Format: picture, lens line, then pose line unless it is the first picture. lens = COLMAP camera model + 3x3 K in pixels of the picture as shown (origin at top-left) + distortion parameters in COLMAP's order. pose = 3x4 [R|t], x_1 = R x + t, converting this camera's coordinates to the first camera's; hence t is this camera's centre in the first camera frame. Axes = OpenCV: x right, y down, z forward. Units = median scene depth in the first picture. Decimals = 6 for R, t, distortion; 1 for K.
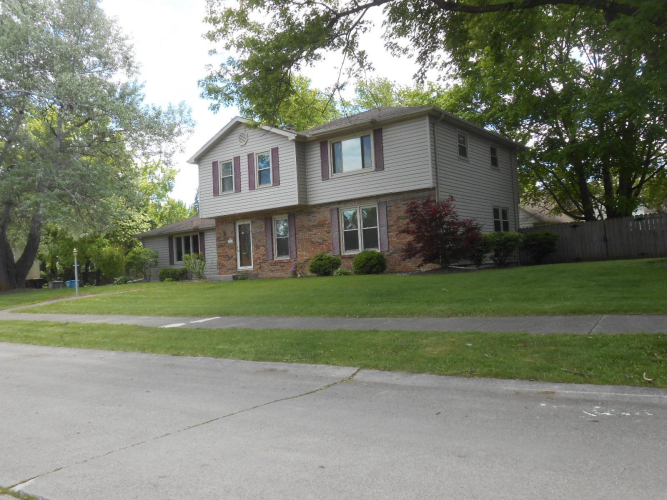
lens RADIAL K [[585.4, 0, 333.5], [0, 585.4, 250.0], [0, 0, 1]] dist [0.002885, 0.000448]
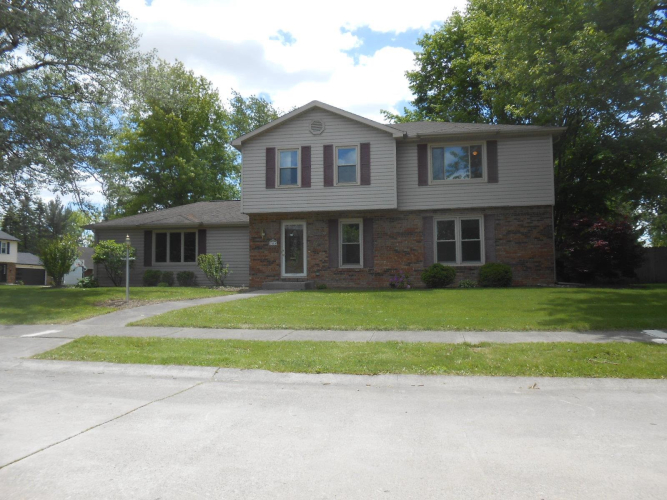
lens RADIAL K [[524.5, 0, 330.6], [0, 524.5, 260.8], [0, 0, 1]] dist [-0.038270, 0.061402]
pose [[0.886480, 0.061973, 0.458599, -0.495961], [-0.053440, 0.998072, -0.031575, 0.033396], [-0.459671, 0.003484, 0.888082, 0.308058]]
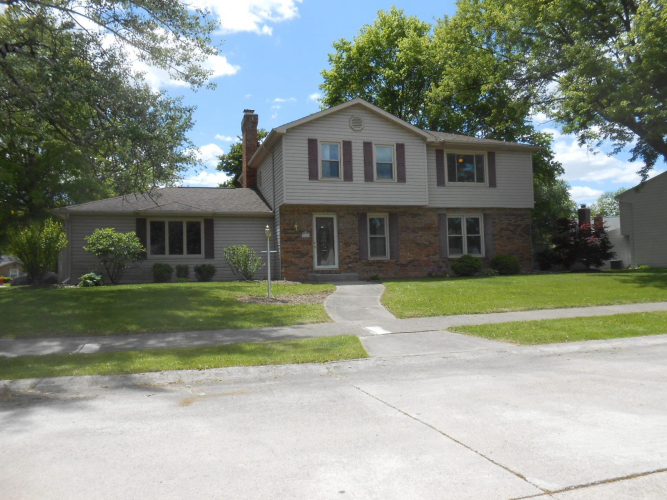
lens RADIAL K [[528.8, 0, 333.4], [0, 528.8, 261.0], [0, 0, 1]] dist [-0.037206, 0.061495]
pose [[0.585114, 0.052587, 0.809244, -0.846032], [-0.032373, 0.998614, -0.041486, 0.058083], [-0.810304, -0.001924, 0.586006, 0.569956]]
